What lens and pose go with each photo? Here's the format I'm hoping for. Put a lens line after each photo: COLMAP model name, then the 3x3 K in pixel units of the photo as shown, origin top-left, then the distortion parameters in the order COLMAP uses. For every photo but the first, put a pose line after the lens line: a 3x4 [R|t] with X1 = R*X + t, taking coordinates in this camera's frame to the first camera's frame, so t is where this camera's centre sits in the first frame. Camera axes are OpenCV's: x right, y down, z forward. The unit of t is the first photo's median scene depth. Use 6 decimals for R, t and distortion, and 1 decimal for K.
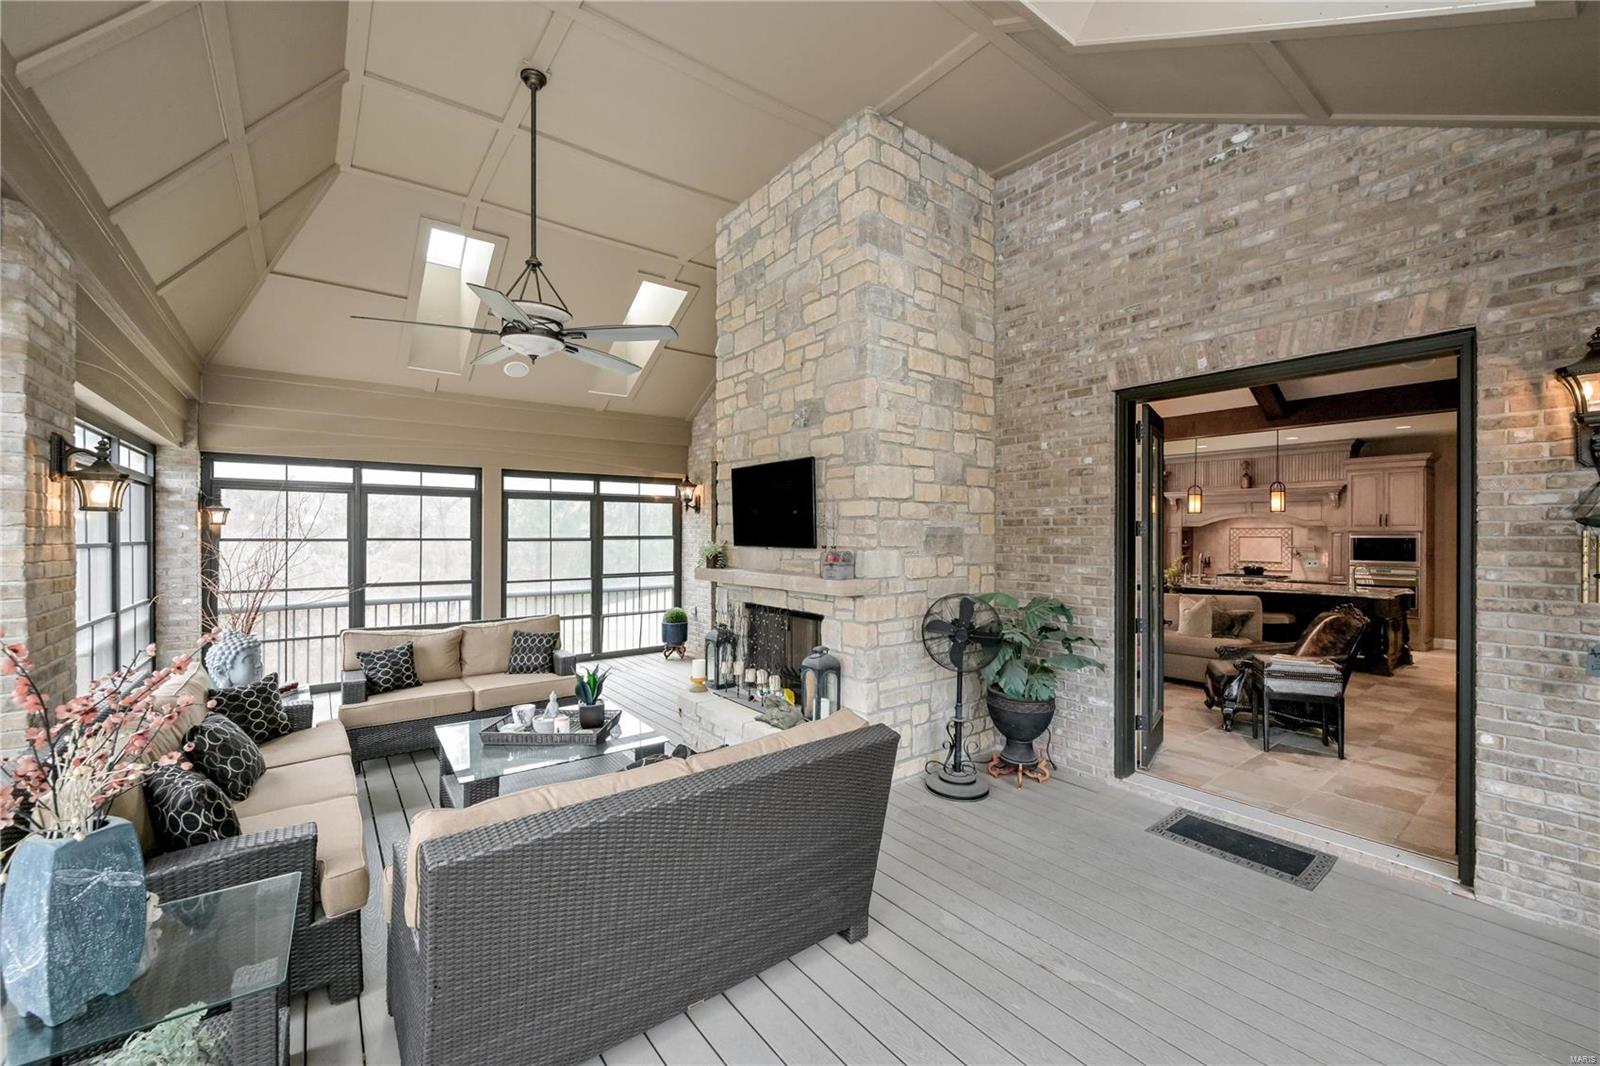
lens RADIAL K [[650.9, 0, 802.5], [0, 650.9, 535.6], [0, 0, 1]] dist [0.006702, 0.000037]
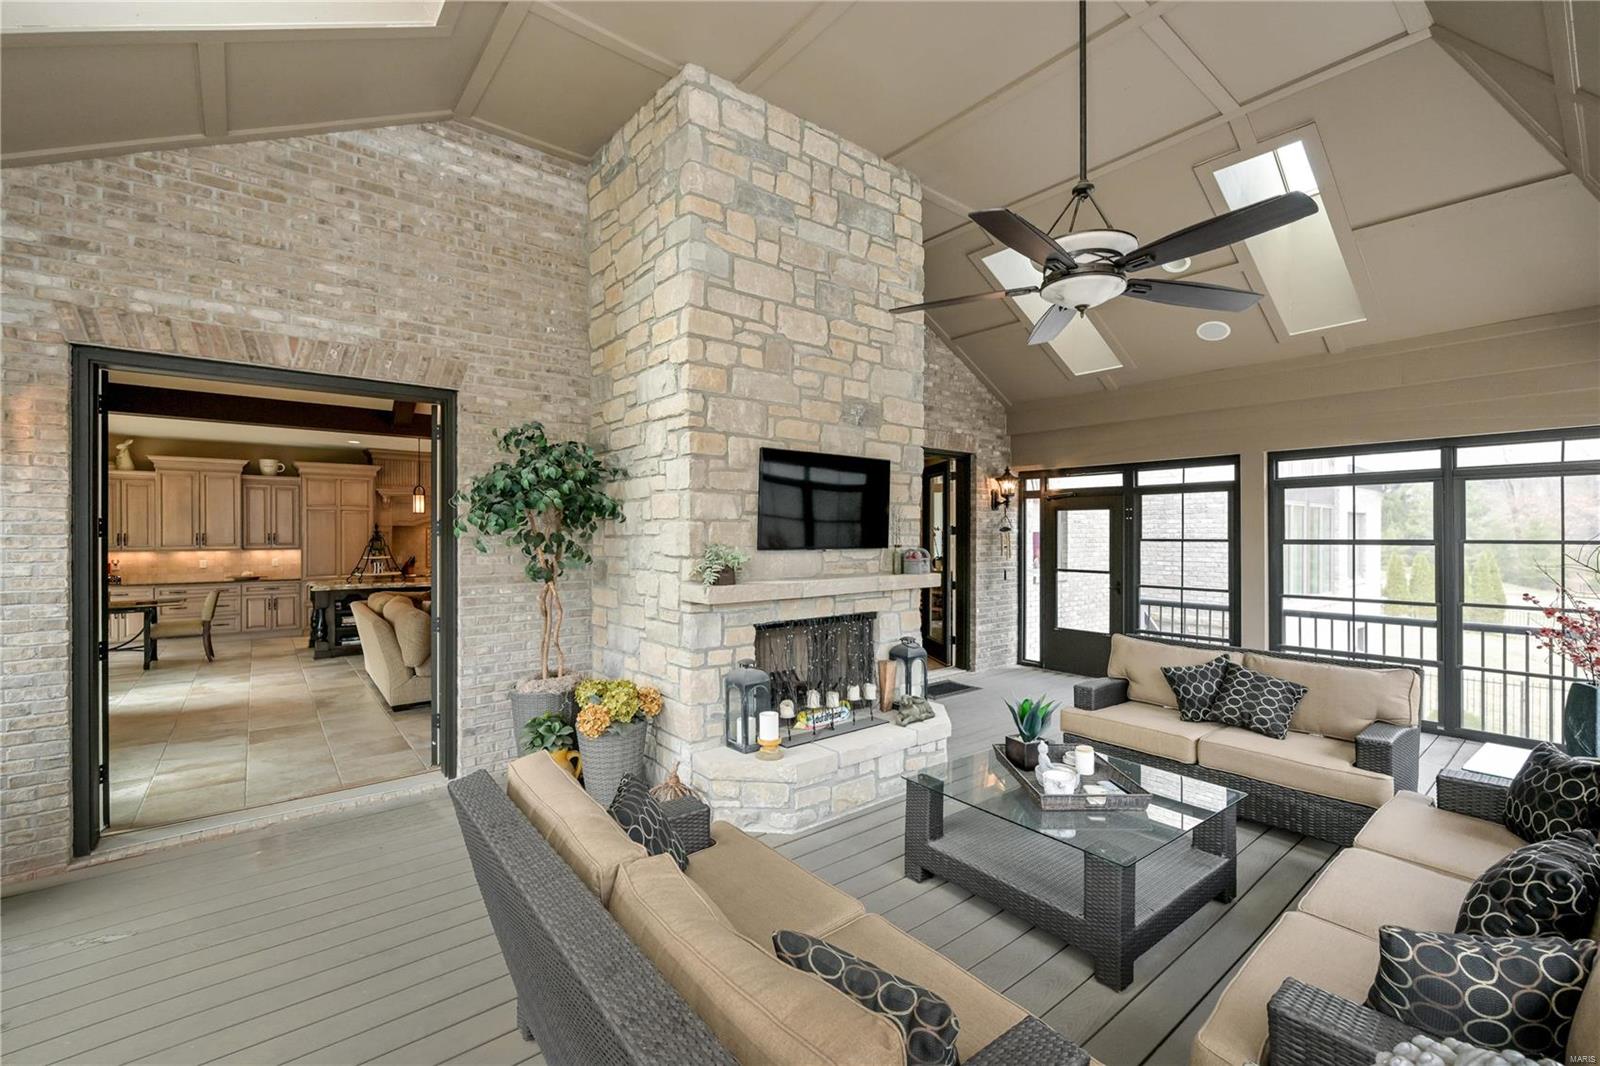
lens RADIAL K [[650.9, 0, 802.5], [0, 650.9, 535.6], [0, 0, 1]] dist [0.006702, 0.000037]
pose [[-0.022703, -0.004882, 0.999730, -0.961480], [0.003368, 0.999982, 0.004960, -0.005488], [-0.999737, 0.003480, -0.022686, 1.088386]]
